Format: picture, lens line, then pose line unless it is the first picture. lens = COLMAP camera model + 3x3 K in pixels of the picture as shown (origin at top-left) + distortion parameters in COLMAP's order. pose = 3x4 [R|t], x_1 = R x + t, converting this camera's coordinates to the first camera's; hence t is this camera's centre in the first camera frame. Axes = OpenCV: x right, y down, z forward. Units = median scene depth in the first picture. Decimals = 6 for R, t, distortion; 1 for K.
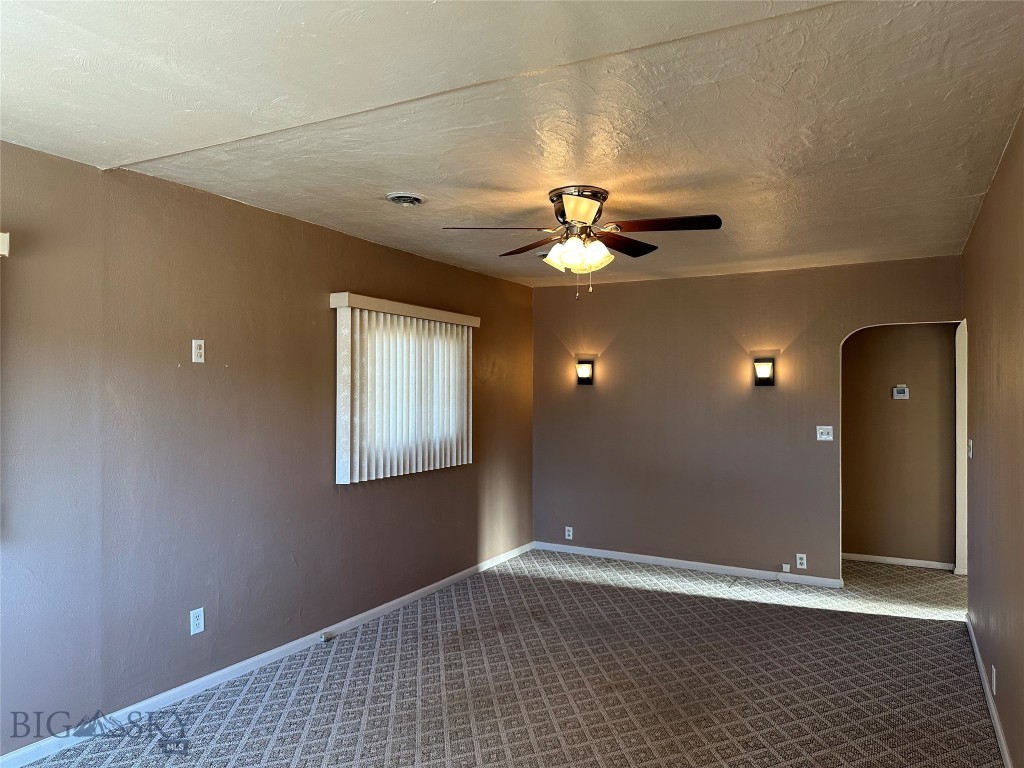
lens RADIAL K [[710.3, 0, 512.9], [0, 710.3, 375.7], [0, 0, 1]] dist [0.101877, -0.138269]
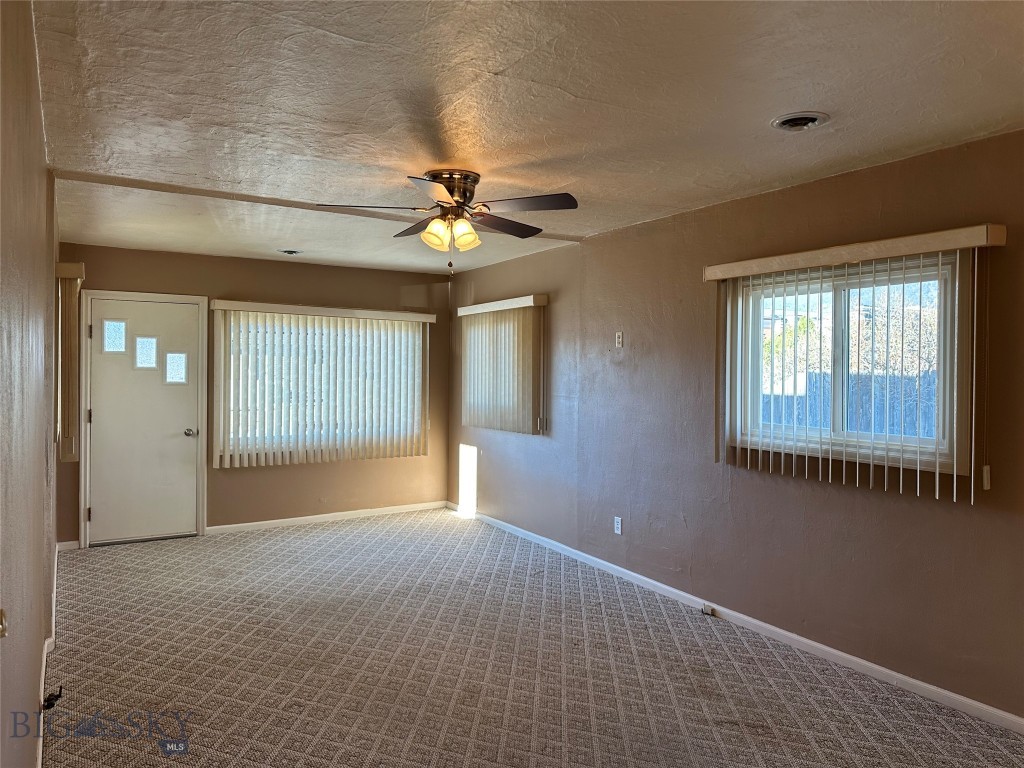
lens RADIAL K [[710.3, 0, 512.9], [0, 710.3, 375.7], [0, 0, 1]] dist [0.101877, -0.138269]
pose [[-0.496108, -0.000445, -0.868261, 0.772512], [0.008407, 0.999951, -0.005316, 0.035805], [0.868220, -0.009937, -0.496079, 1.290436]]
